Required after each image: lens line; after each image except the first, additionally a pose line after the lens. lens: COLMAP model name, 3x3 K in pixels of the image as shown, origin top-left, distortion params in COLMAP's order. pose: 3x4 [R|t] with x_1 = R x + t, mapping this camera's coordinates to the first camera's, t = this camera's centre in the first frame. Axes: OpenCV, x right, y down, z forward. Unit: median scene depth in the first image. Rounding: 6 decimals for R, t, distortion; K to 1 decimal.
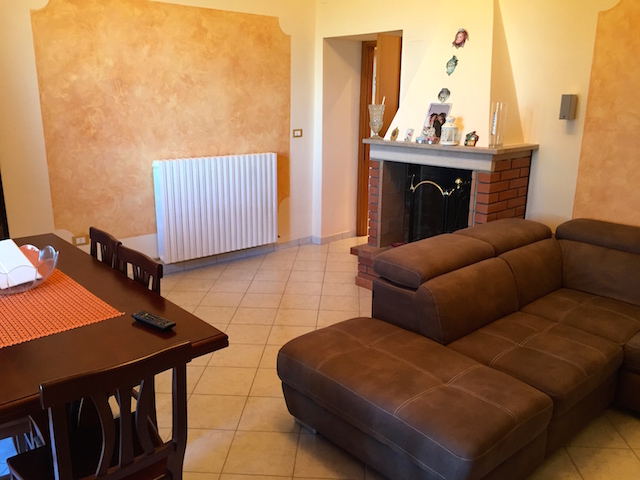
lens RADIAL K [[545.8, 0, 320.0], [0, 545.8, 240.0], [0, 0, 1]] dist [0.094844, -0.134925]
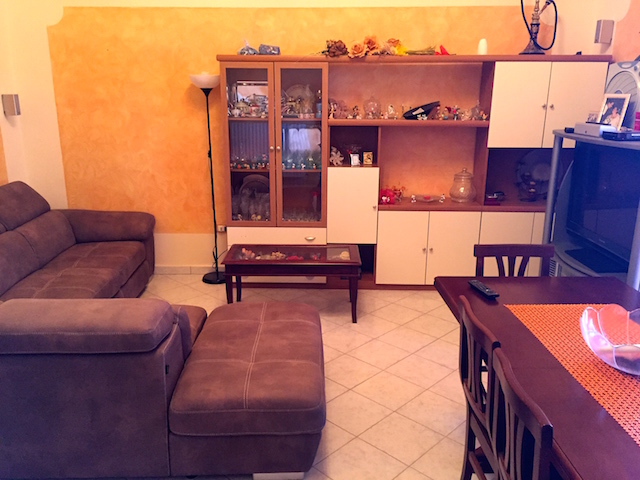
lens RADIAL K [[545.8, 0, 320.0], [0, 545.8, 240.0], [0, 0, 1]] dist [0.094844, -0.134925]
pose [[-0.758795, -0.178596, 0.626365, -0.369254], [0.155014, 0.884521, 0.439993, -0.261134], [-0.632614, 0.430960, -0.643485, 0.932989]]
